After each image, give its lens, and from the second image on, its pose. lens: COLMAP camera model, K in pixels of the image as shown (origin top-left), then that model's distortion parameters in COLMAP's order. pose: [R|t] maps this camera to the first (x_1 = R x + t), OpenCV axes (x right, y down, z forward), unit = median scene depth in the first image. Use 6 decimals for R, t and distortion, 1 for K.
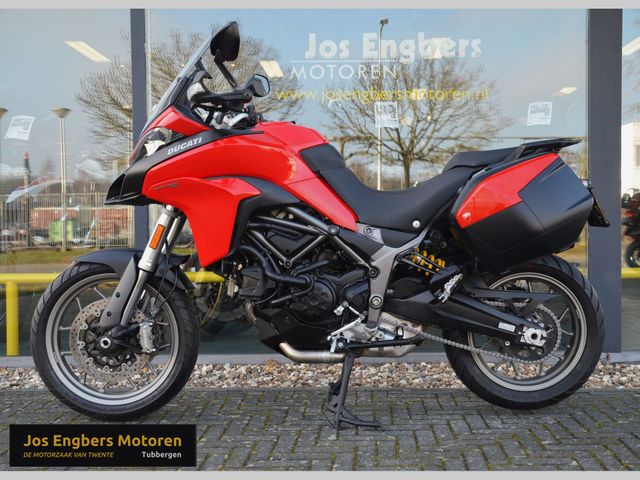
lens RADIAL K [[734.6, 0, 337.3], [0, 734.6, 251.5], [0, 0, 1]] dist [-0.016055, 0.000000]
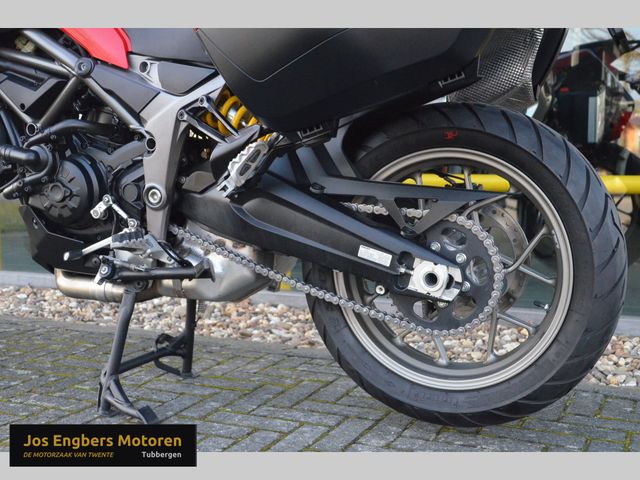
lens RADIAL K [[773.3, 0, 326.5], [0, 773.3, 243.2], [0, 0, 1]] dist [-0.027492, 0.000000]
pose [[0.921965, 0.048613, -0.384209, 0.395161], [-0.018748, 0.996529, 0.081102, 0.053446], [0.386818, -0.067570, 0.919677, 0.515700]]
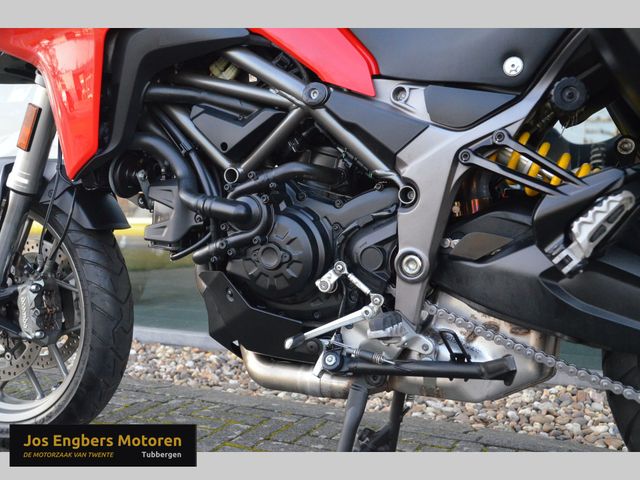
lens RADIAL K [[679.1, 0, 324.0], [0, 679.1, 239.9], [0, 0, 1]] dist [-0.007146, 0.000000]
pose [[0.911621, 0.030982, -0.409862, 0.163595], [-0.024906, 0.999487, 0.020155, 0.047460], [0.410276, -0.008166, 0.911925, 0.633314]]
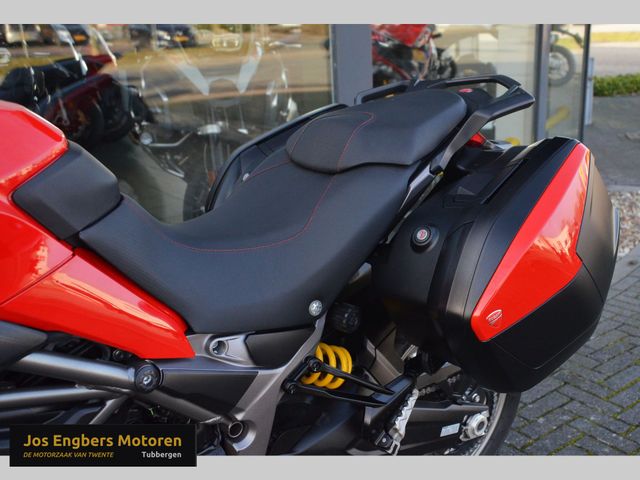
lens RADIAL K [[679.1, 0, 333.3], [0, 679.1, 238.9], [0, 0, 1]] dist [-0.007146, 0.000000]
pose [[0.782363, -0.210942, 0.586013, -0.121595], [0.051092, 0.959465, 0.277159, -0.192808], [-0.620723, -0.186899, 0.761427, 0.673477]]
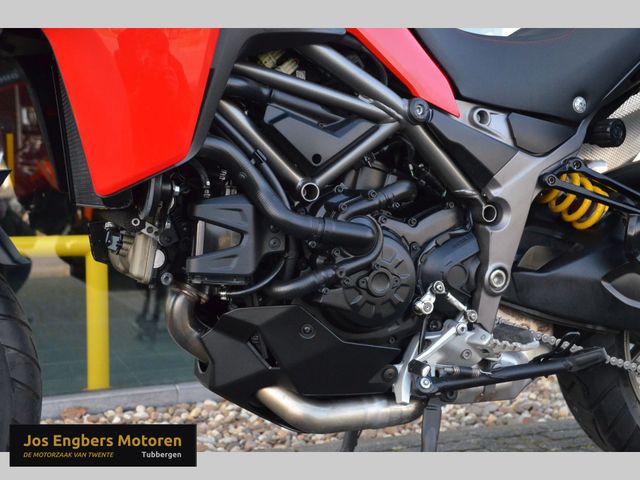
lens RADIAL K [[826.7, 0, 322.9], [0, 826.7, 237.5], [0, 0, 1]] dist [0.096249, 0.000000]
pose [[0.916175, -0.013675, 0.400544, -0.240945], [0.009629, 0.999880, 0.012112, 0.036168], [-0.400662, -0.007240, 0.916197, 0.587287]]
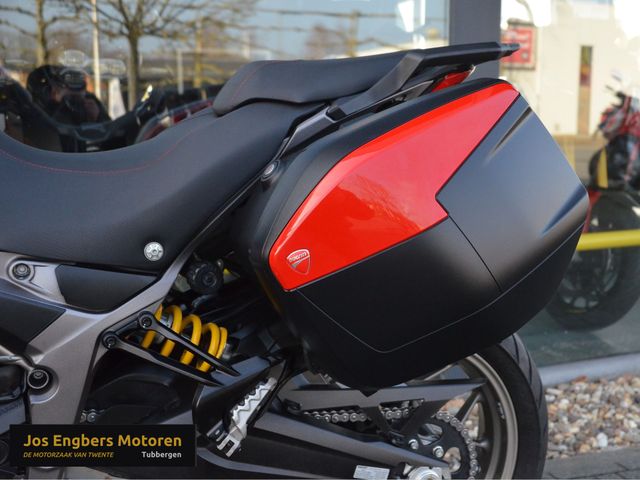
lens RADIAL K [[836.6, 0, 363.3], [0, 836.6, 238.5], [0, 0, 1]] dist [0.033030, 0.000000]
pose [[0.937732, -0.038739, 0.345191, 0.058676], [-0.002268, 0.993058, 0.117606, -0.094796], [-0.347351, -0.111066, 0.931135, 0.547181]]
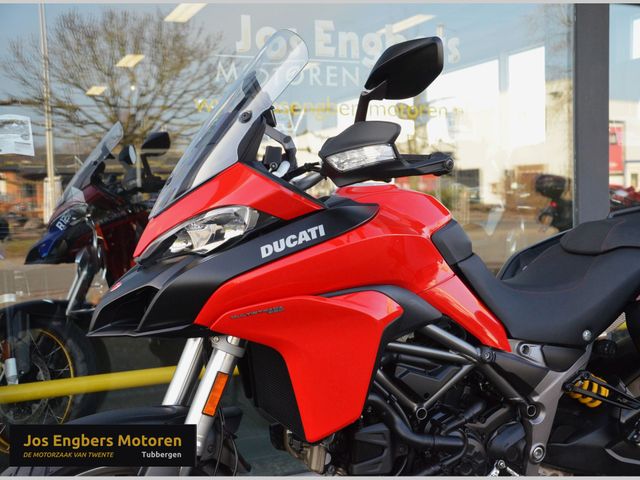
lens RADIAL K [[836.6, 0, 341.8], [0, 836.6, 246.9], [0, 0, 1]] dist [0.033030, 0.000000]
pose [[0.908239, -0.041849, 0.416353, -0.423541], [0.034545, 0.999089, 0.025064, -0.146796], [-0.417022, -0.008381, 0.908858, 0.375998]]
